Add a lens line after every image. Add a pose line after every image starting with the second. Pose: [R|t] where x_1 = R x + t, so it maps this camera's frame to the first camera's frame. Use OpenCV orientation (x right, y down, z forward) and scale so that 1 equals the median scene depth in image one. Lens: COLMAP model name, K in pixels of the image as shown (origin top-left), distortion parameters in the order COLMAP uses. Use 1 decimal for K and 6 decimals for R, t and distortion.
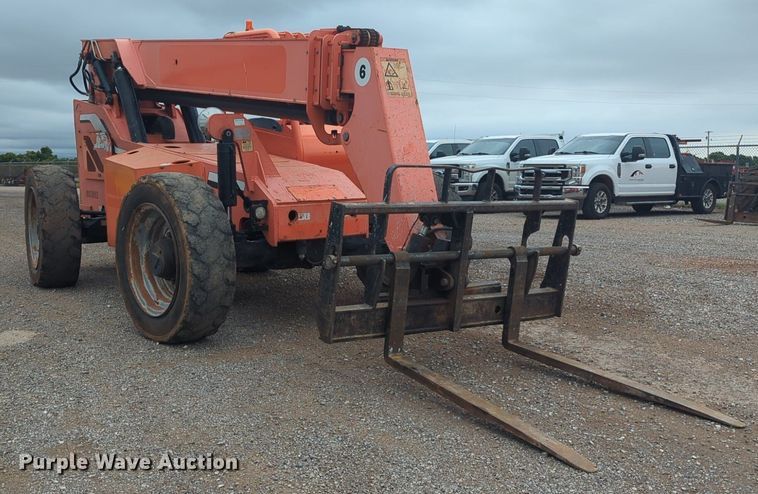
lens RADIAL K [[878.0, 0, 379.8], [0, 878.0, 262.3], [0, 0, 1]] dist [0.088430, -0.029653]
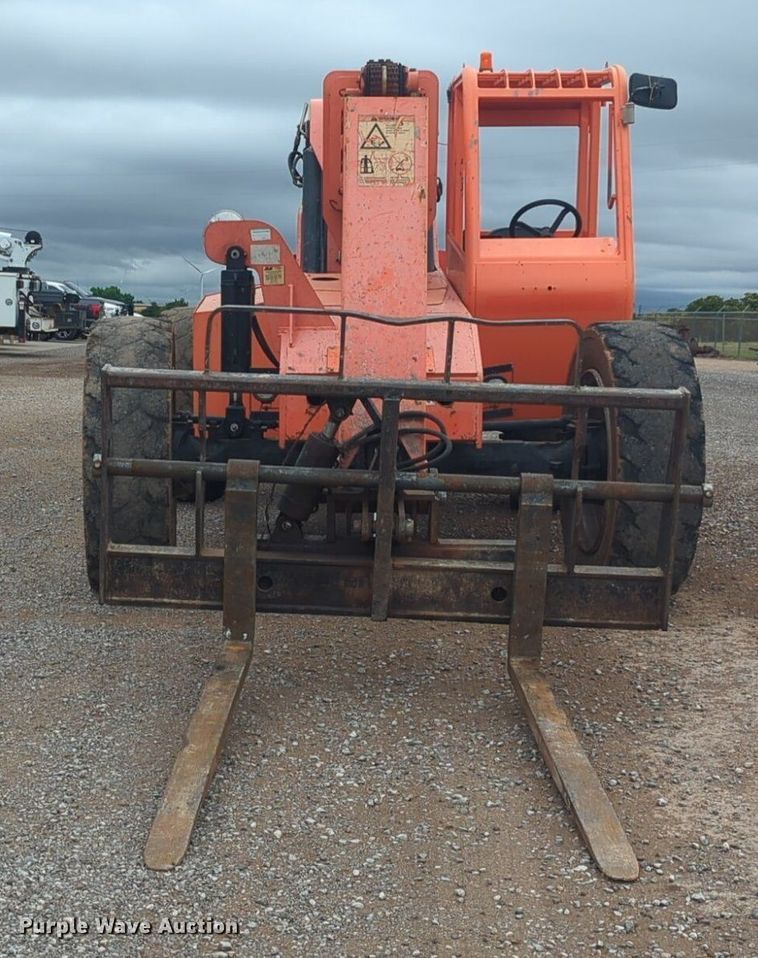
lens RADIAL K [[1657.2, 0, 332.2], [0, 1657.2, 476.3], [0, 0, 1]] dist [0.159618, 0.007750]
pose [[0.801306, 0.078956, -0.593021, 0.606346], [-0.088762, 0.995972, 0.012669, -0.018047], [0.591633, 0.042486, 0.805087, 0.153019]]
